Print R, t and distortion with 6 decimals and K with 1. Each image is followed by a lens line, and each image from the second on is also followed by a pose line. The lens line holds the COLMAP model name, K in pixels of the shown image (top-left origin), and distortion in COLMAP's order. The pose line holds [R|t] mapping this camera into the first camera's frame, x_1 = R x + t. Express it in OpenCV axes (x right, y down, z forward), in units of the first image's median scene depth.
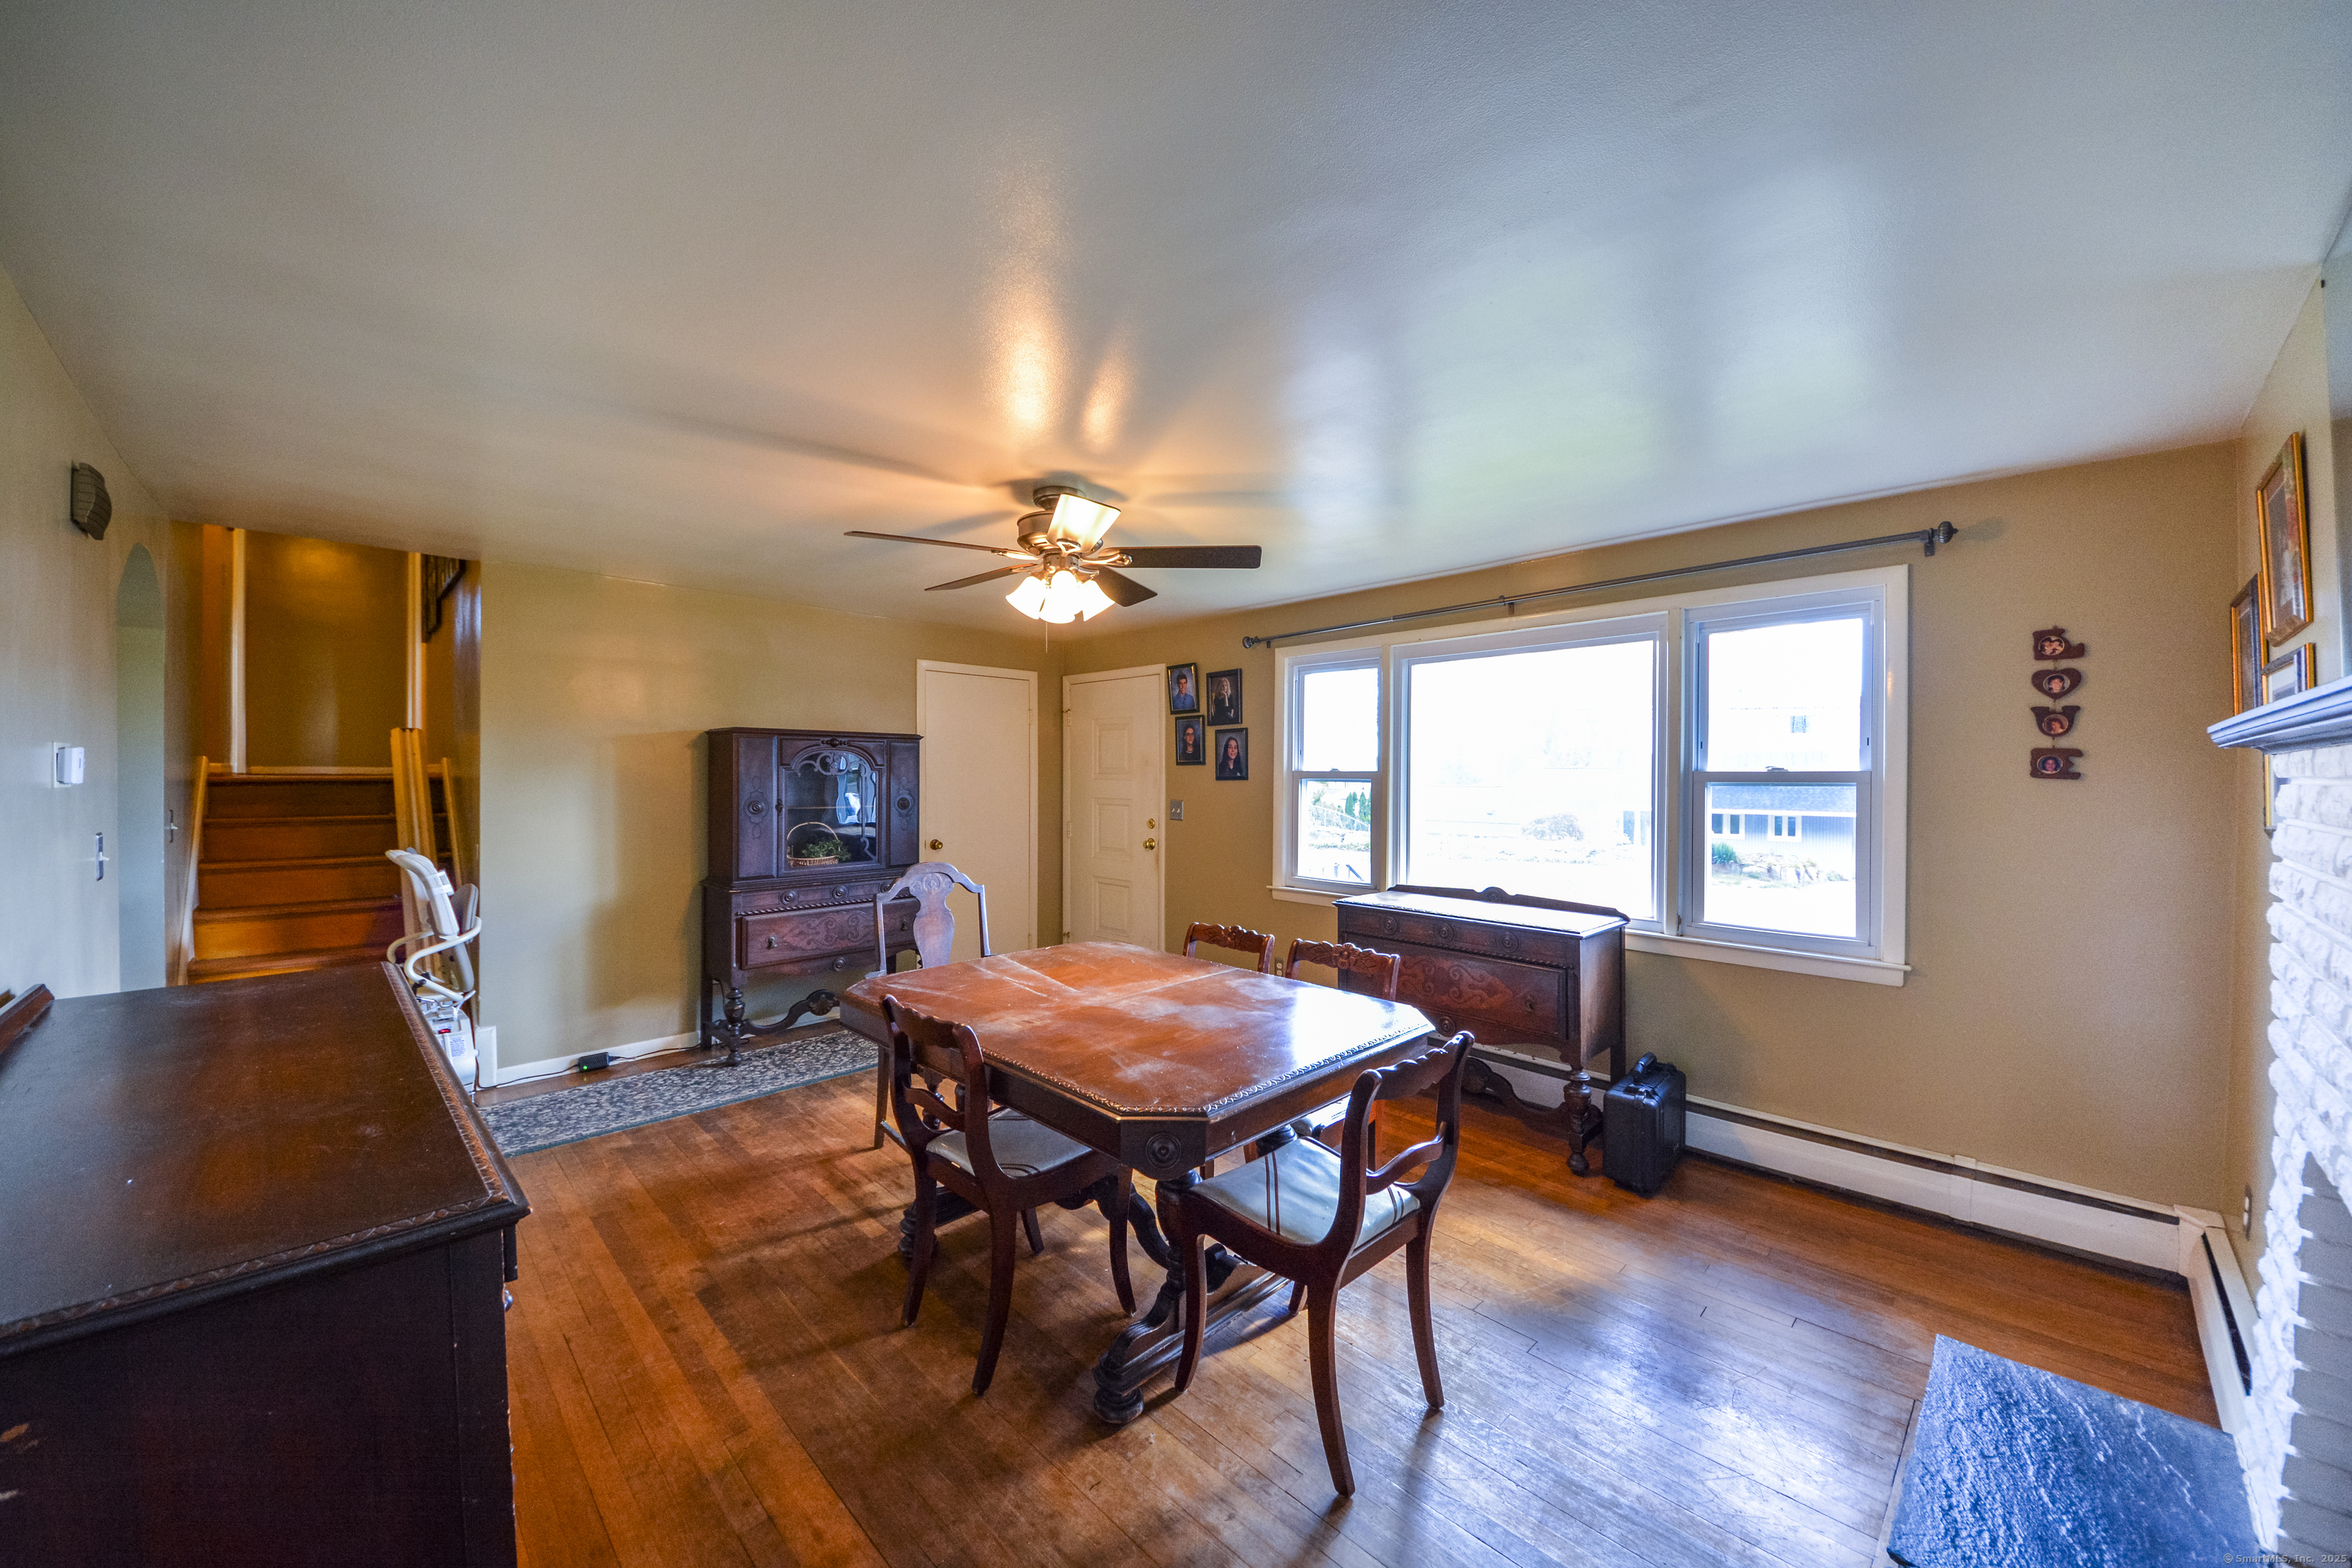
lens RADIAL K [[873.9, 0, 1176.0], [0, 873.9, 784.0], [0, 0, 1]] dist [0.012042, 0.000004]
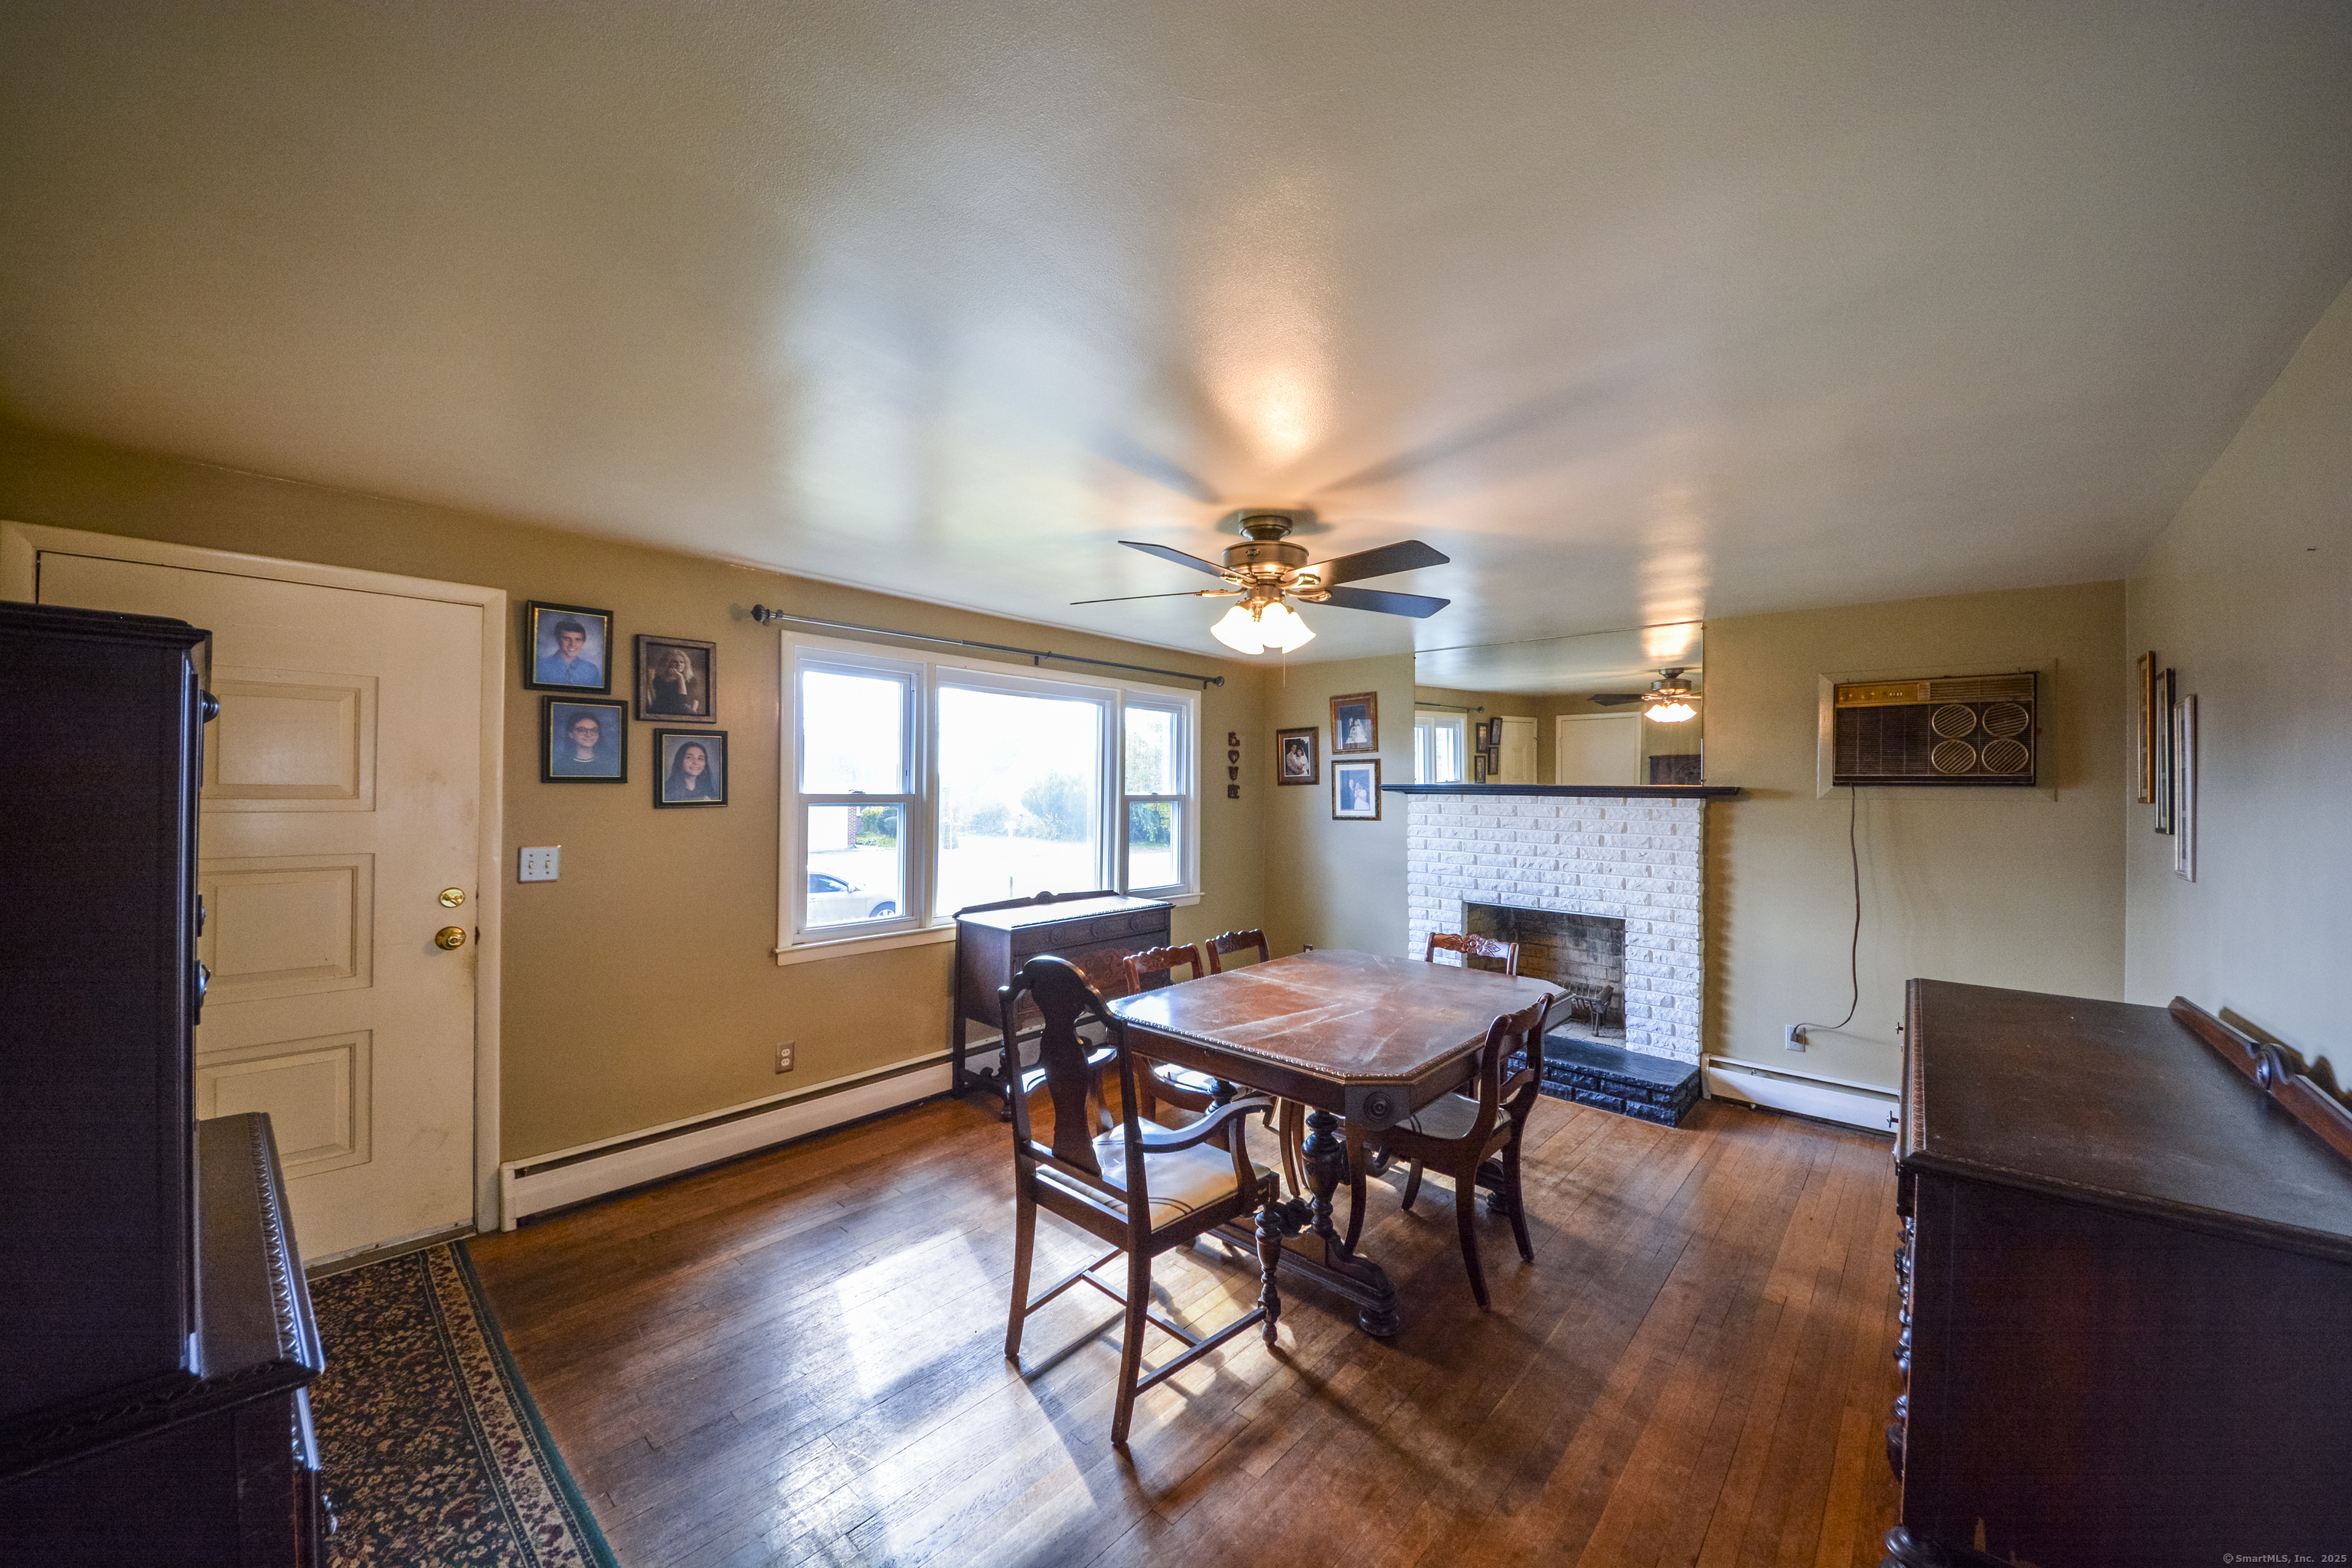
lens RADIAL K [[854.3, 0, 1216.5], [0, 854.3, 770.6], [0, 0, 1]] dist [0.009547, -0.000288]
pose [[-0.085976, 0.020481, 0.996087, -0.820756], [0.001739, 0.999790, -0.020407, -0.023363], [-0.996296, -0.000022, -0.085993, 0.859927]]
